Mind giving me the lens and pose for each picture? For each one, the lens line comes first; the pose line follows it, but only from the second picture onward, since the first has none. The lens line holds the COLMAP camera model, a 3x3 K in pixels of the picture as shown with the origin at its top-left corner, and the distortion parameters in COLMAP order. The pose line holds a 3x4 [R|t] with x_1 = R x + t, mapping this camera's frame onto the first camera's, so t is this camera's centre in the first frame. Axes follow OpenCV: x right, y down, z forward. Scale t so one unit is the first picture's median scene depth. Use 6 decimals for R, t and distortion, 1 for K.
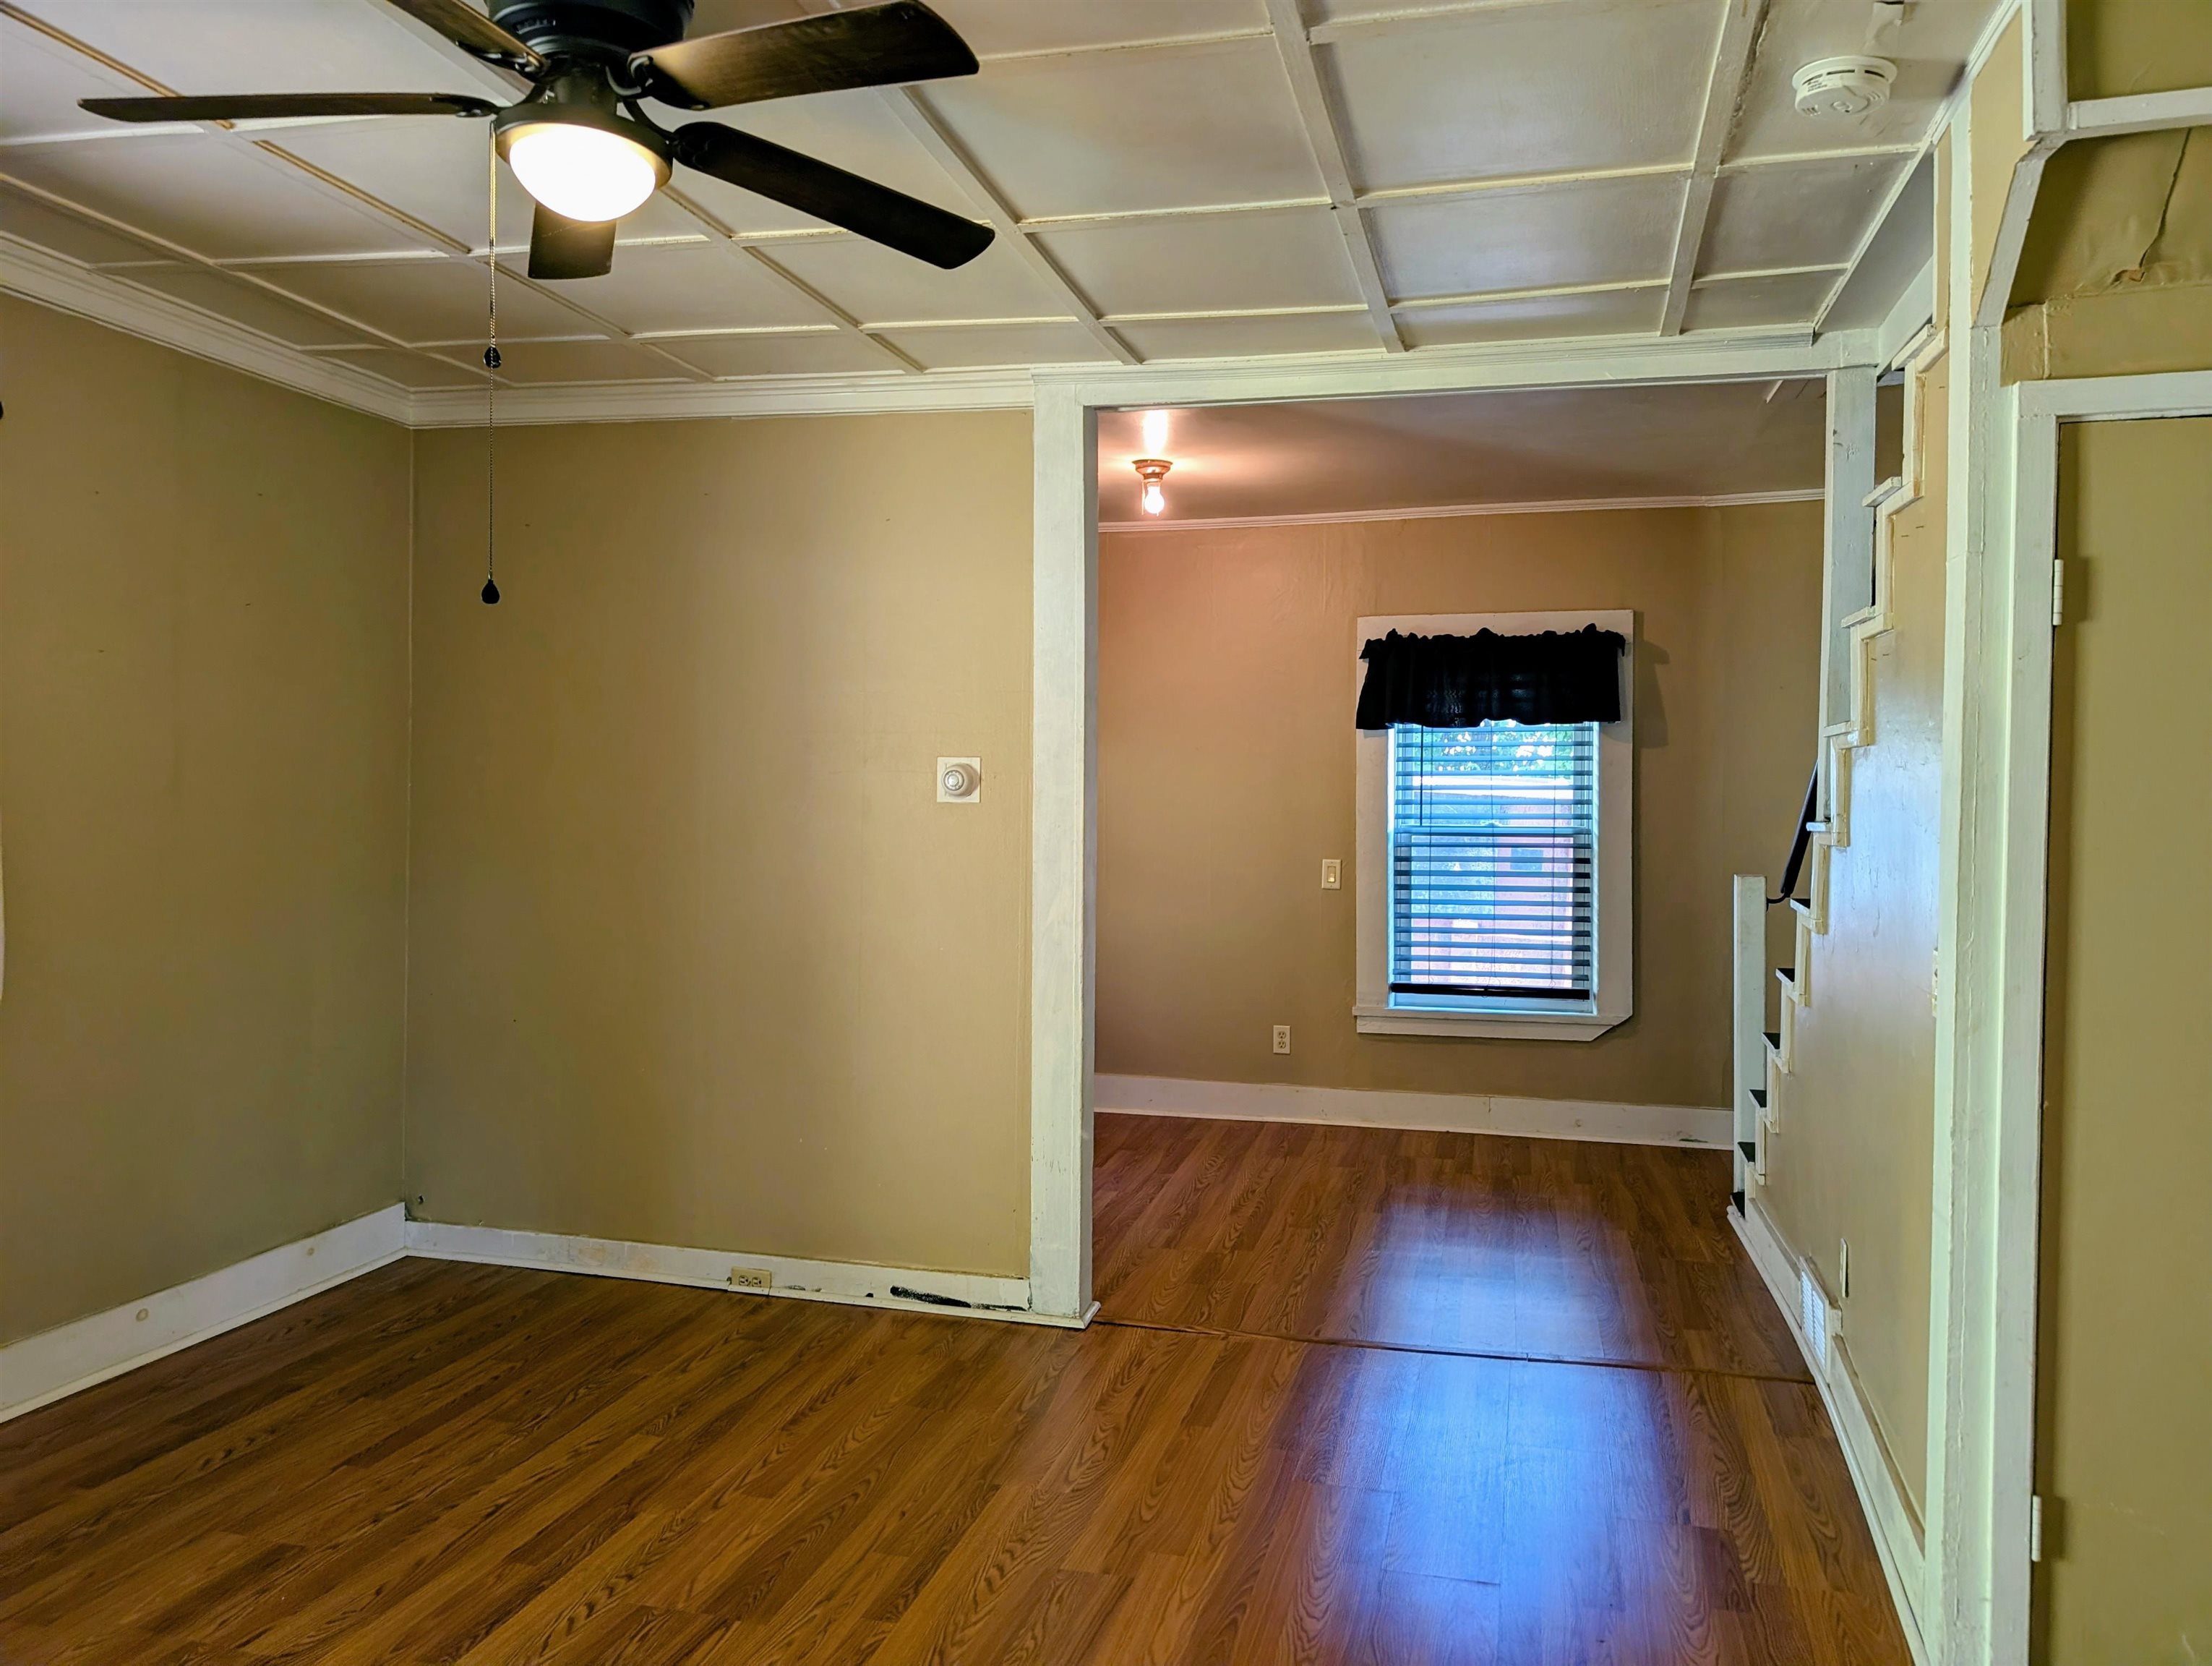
lens RADIAL K [[1576.7, 0, 1105.8], [0, 1576.7, 834.3], [0, 0, 1]] dist [0.002932, -0.003463]
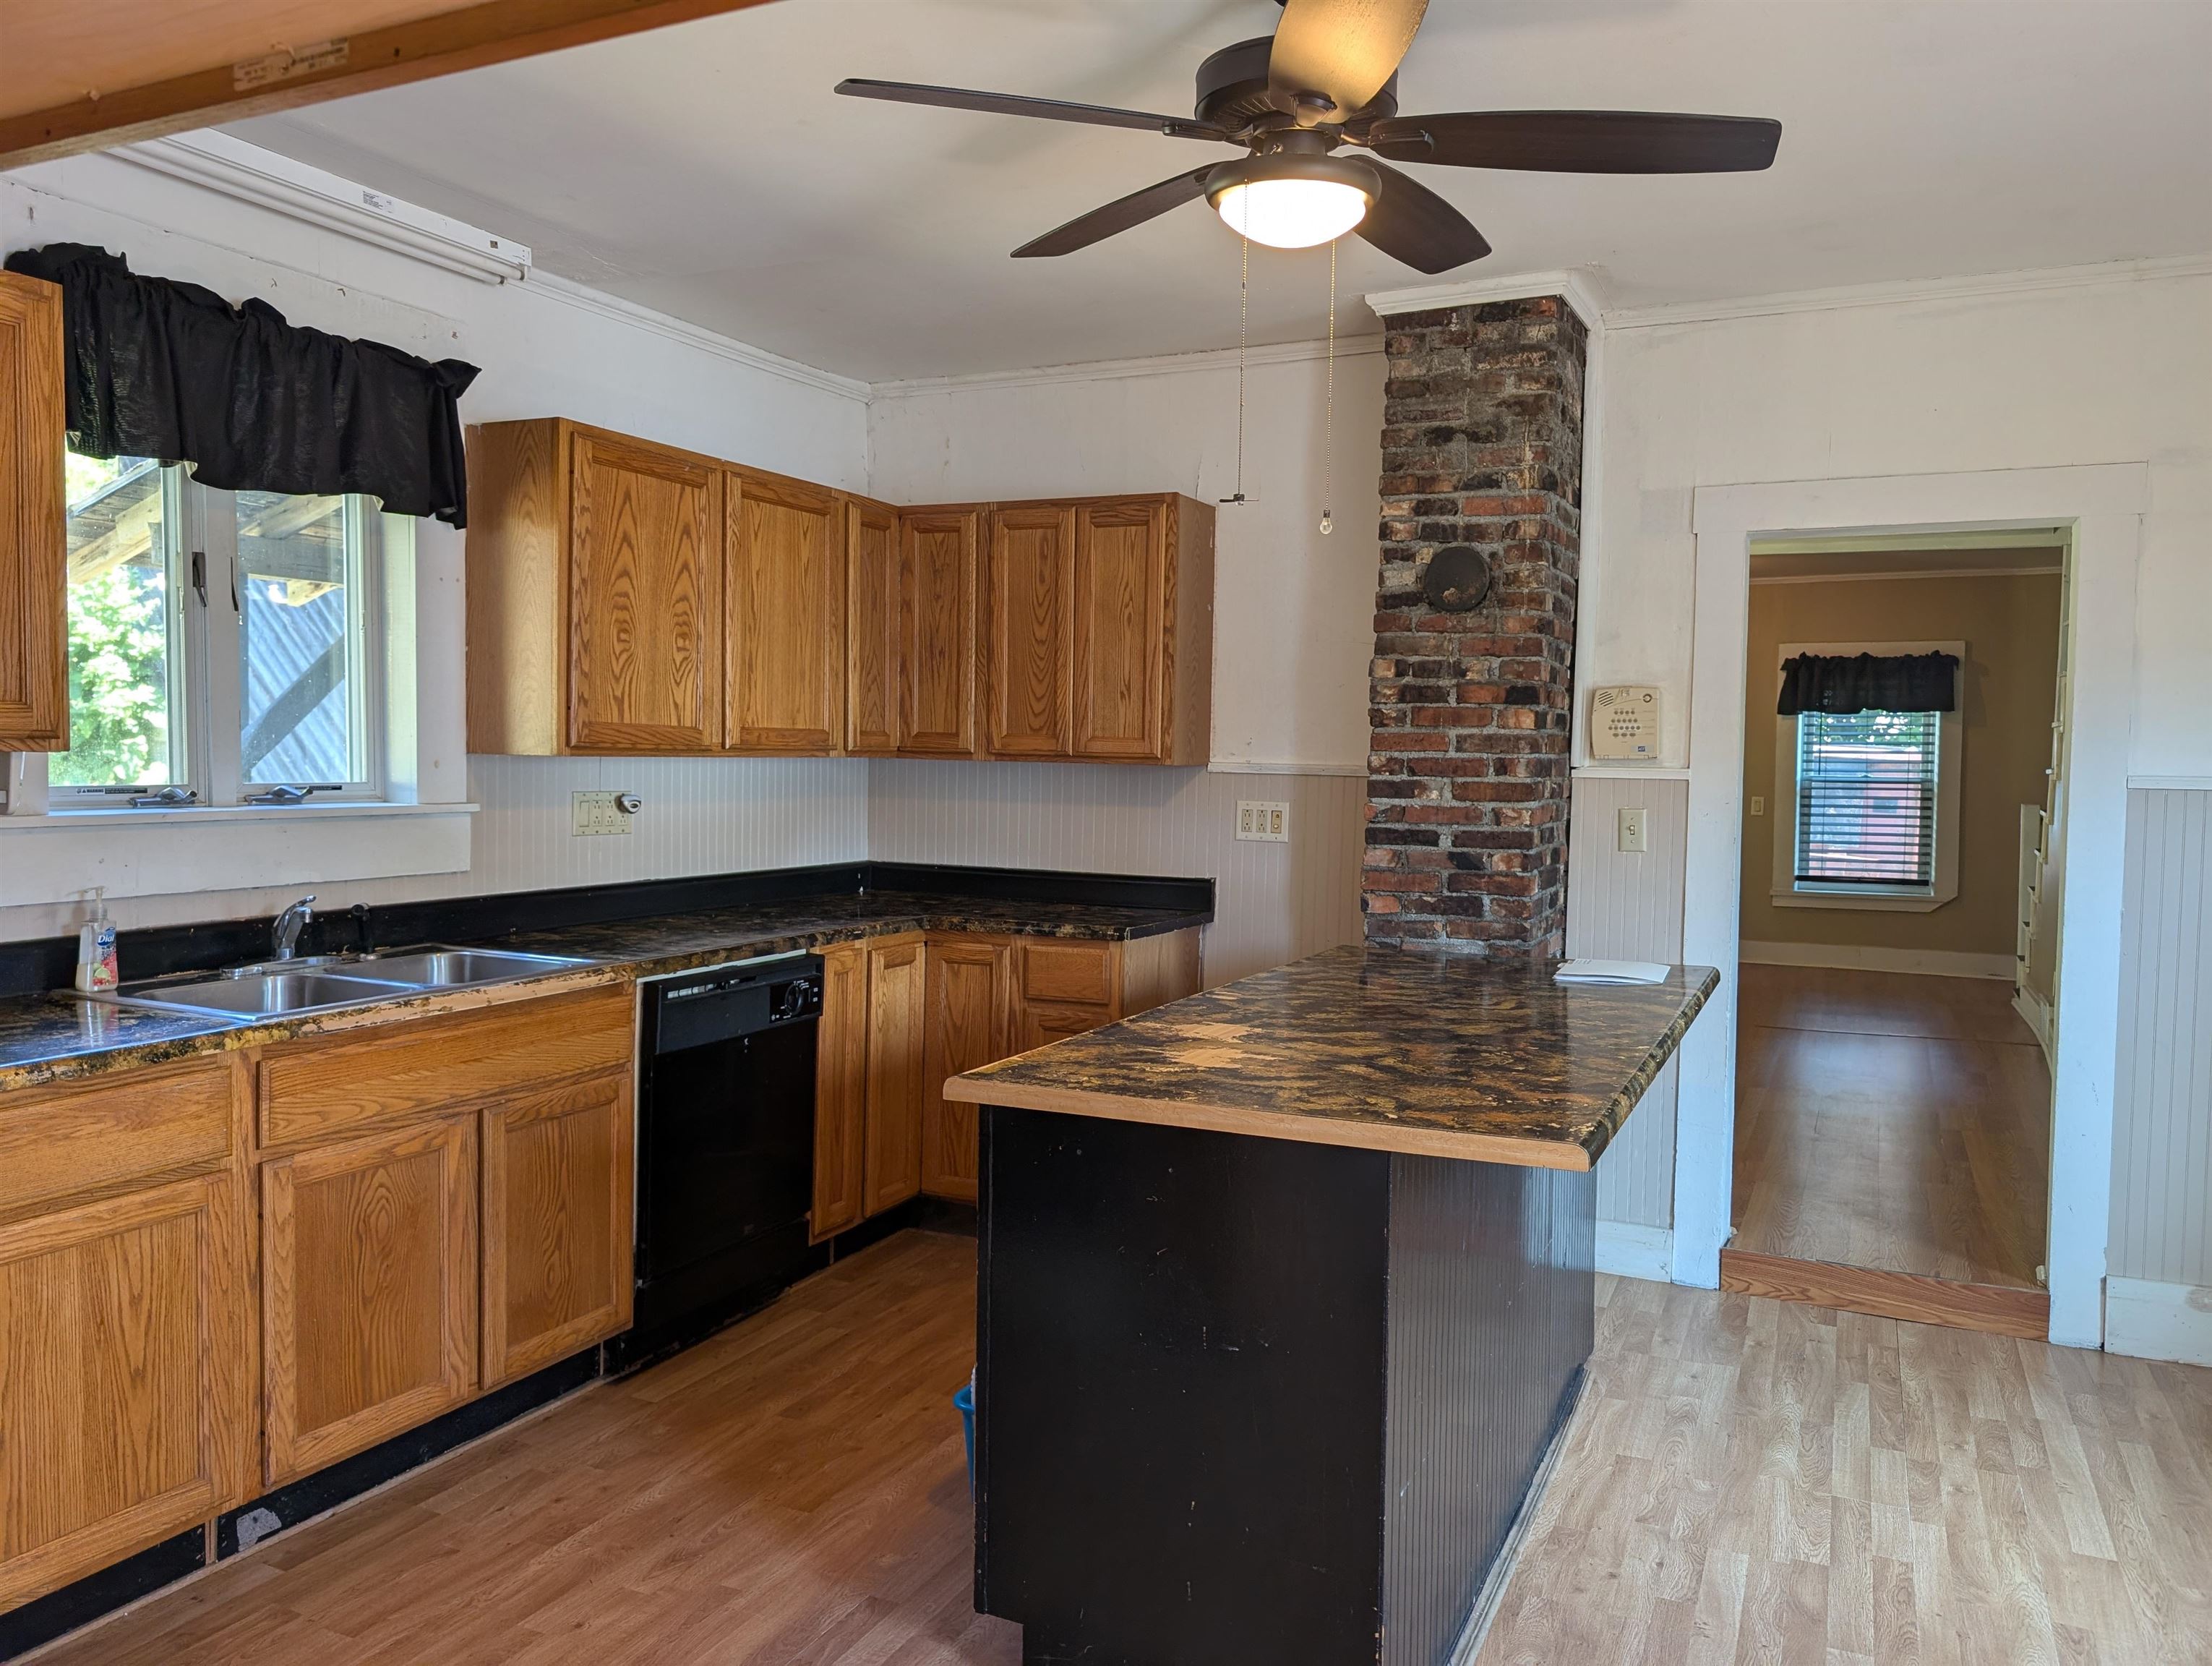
lens RADIAL K [[1576.7, 0, 1117.4], [0, 1576.7, 834.6], [0, 0, 1]] dist [0.002932, -0.003463]
pose [[0.982651, 0.018936, -0.184493, -0.201890], [-0.015039, 0.999634, 0.022497, 0.028750], [0.184852, -0.019332, 0.982576, -0.700175]]
